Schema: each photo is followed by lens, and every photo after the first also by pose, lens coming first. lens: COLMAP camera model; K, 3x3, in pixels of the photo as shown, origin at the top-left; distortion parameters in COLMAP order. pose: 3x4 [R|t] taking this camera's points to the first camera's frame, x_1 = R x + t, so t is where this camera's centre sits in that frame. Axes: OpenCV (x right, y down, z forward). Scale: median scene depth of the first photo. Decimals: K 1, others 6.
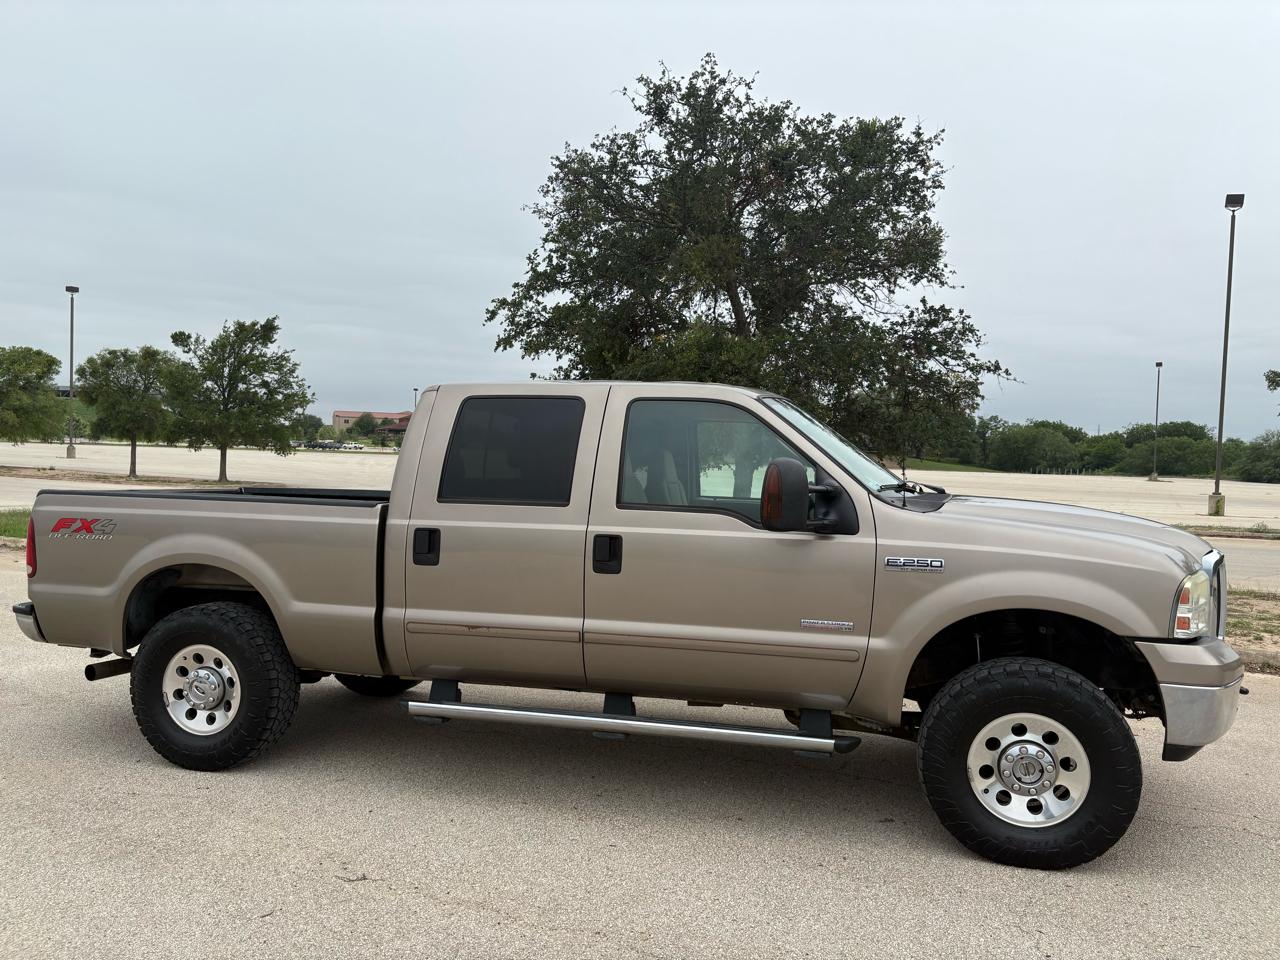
lens RADIAL K [[962.2, 0, 641.4], [0, 962.2, 481.4], [0, 0, 1]] dist [0.023359, 0.003273]
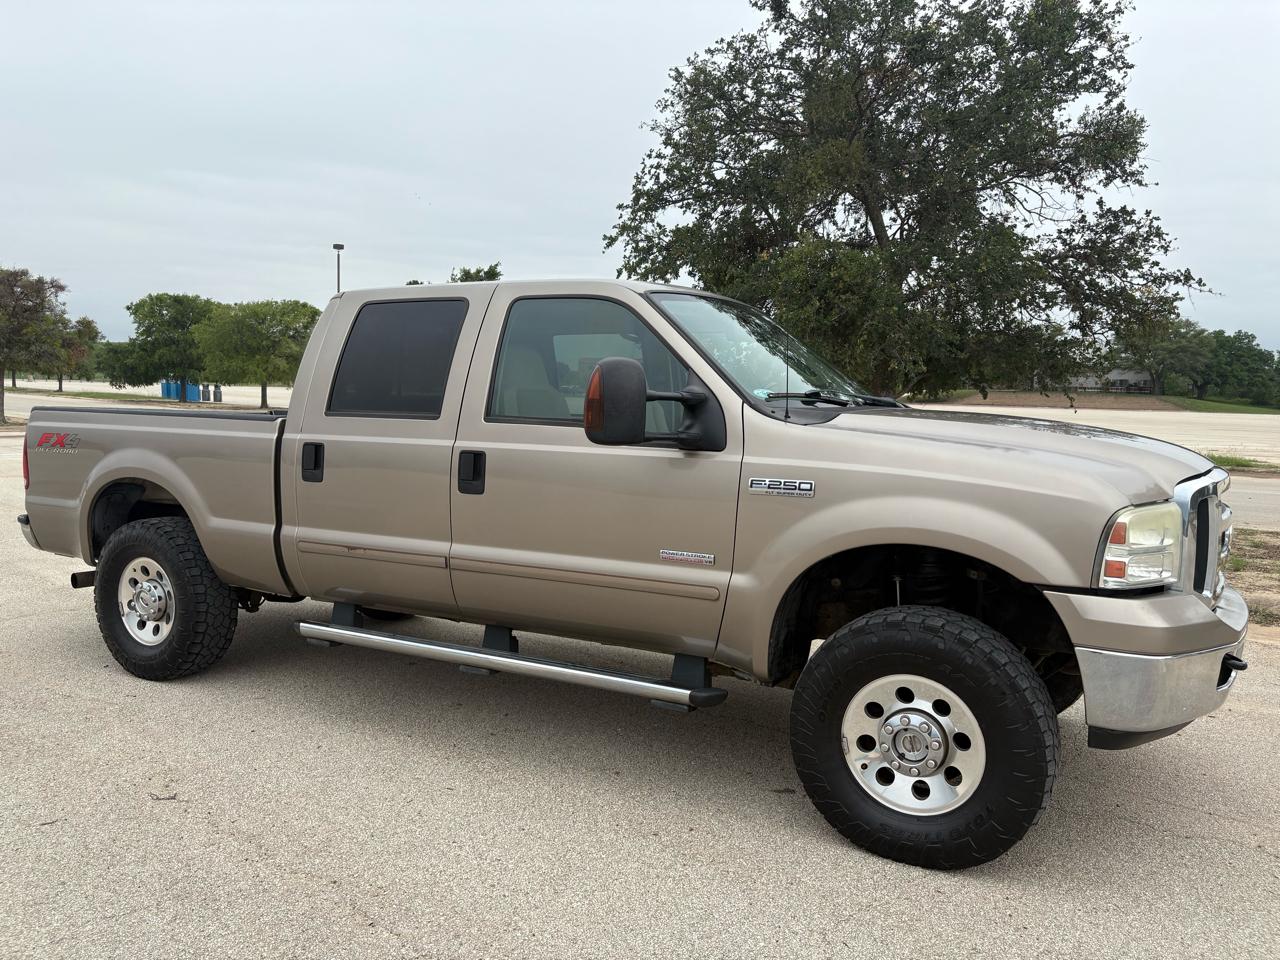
lens RADIAL K [[961.7, 0, 640.0], [0, 961.7, 480.0], [0, 0, 1]] dist [0.044963, -0.058234]
pose [[0.969642, 0.016968, -0.243938, 0.298367], [-0.002845, 0.998305, 0.058133, 0.026834], [0.244511, -0.055674, 0.968047, 0.145860]]
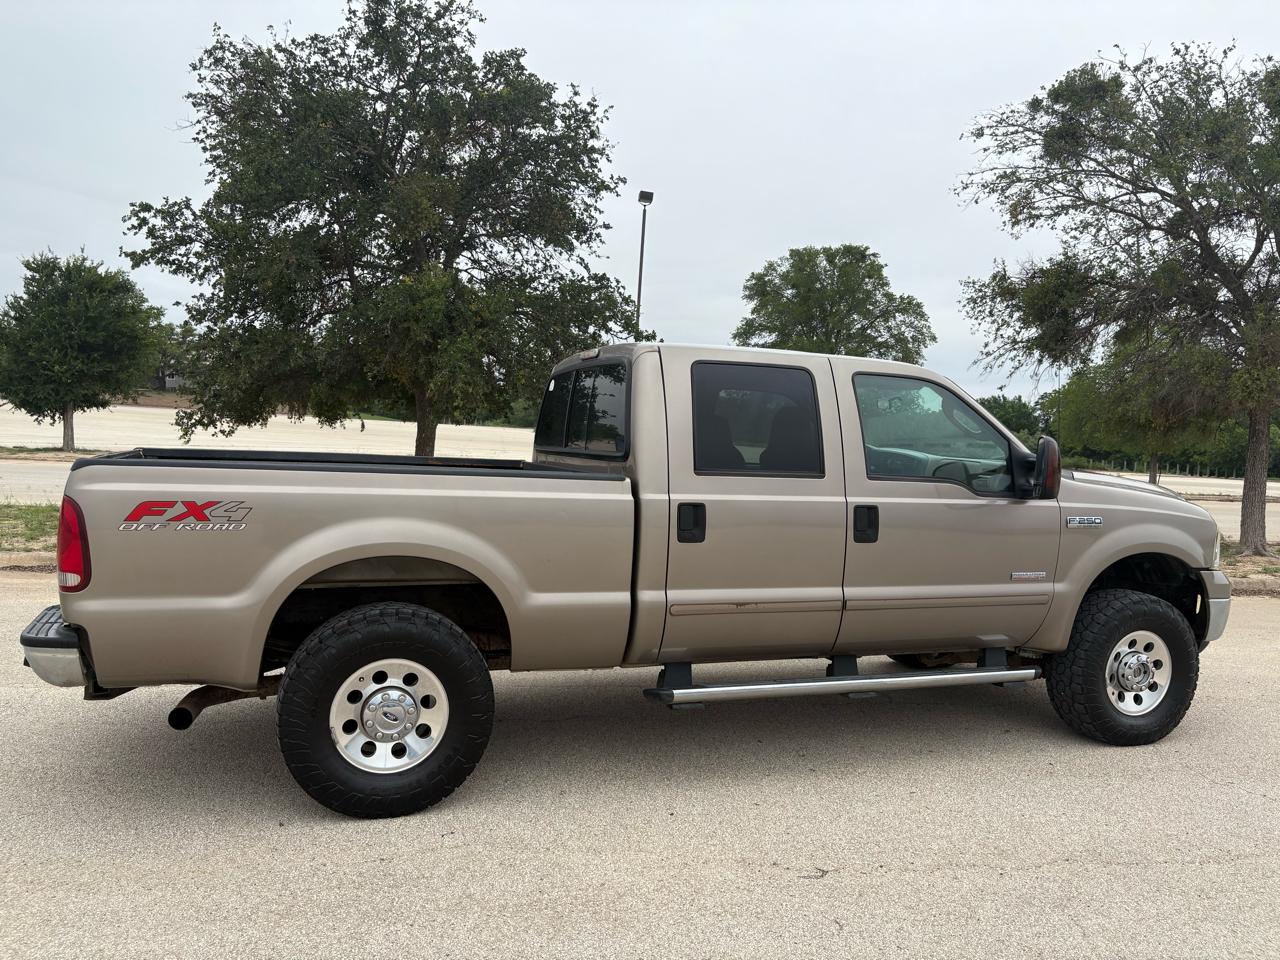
lens RADIAL K [[961.7, 0, 640.0], [0, 961.7, 480.0], [0, 0, 1]] dist [0.044963, -0.058234]
pose [[0.817049, -0.014755, 0.576379, -0.739944], [-0.015853, 0.998720, 0.048039, -0.015852], [-0.576350, -0.048387, 0.815769, 0.256467]]
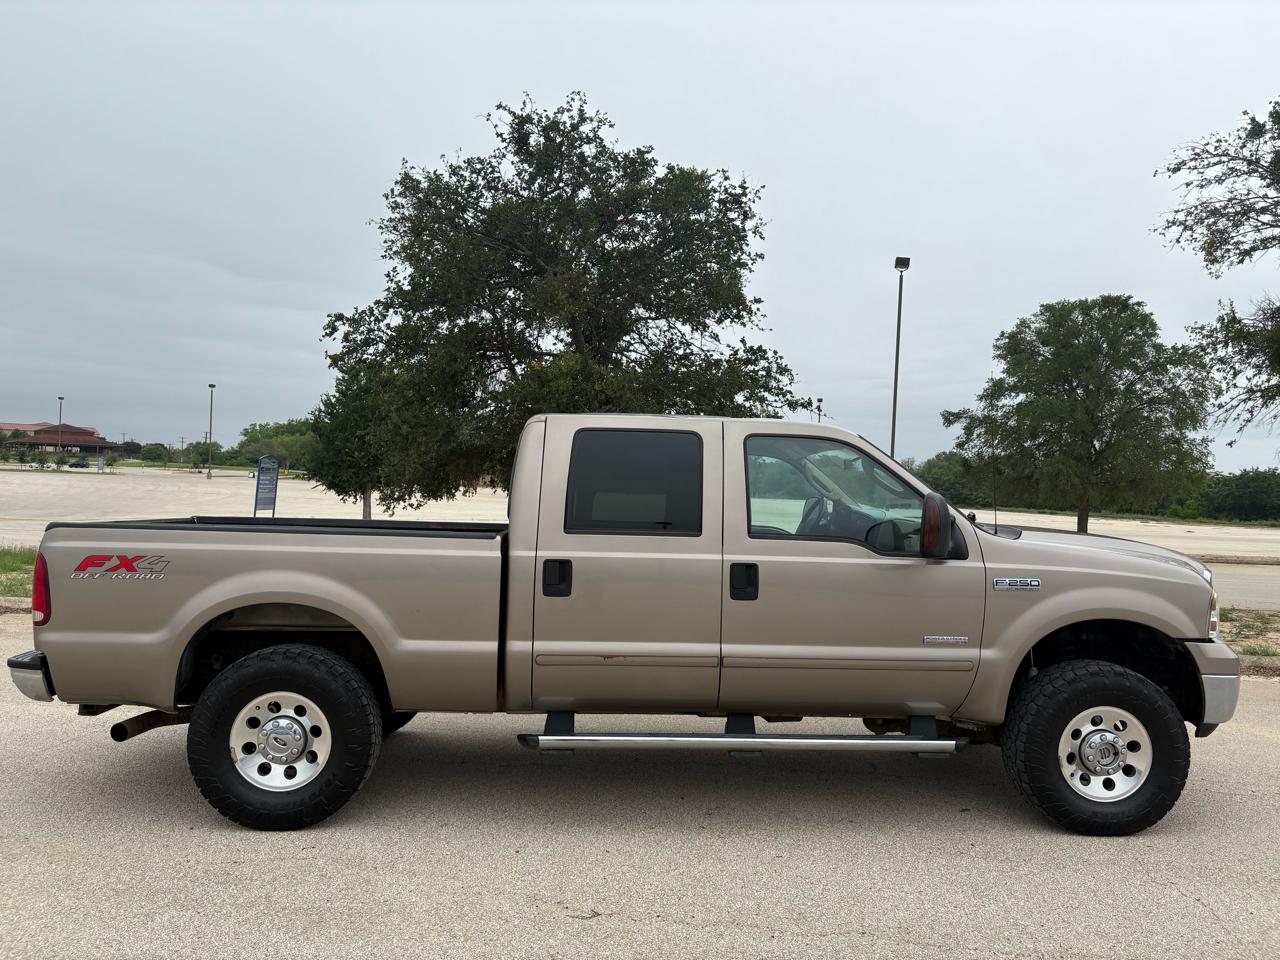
lens RADIAL K [[958.3, 0, 637.2], [0, 958.3, 482.7], [0, 0, 1]] dist [0.046122, -0.054767]
pose [[0.951299, 0.007459, 0.308179, -0.418794], [-0.000887, 0.999769, -0.021460, -0.009081], [-0.308268, 0.020142, 0.951086, 0.026541]]
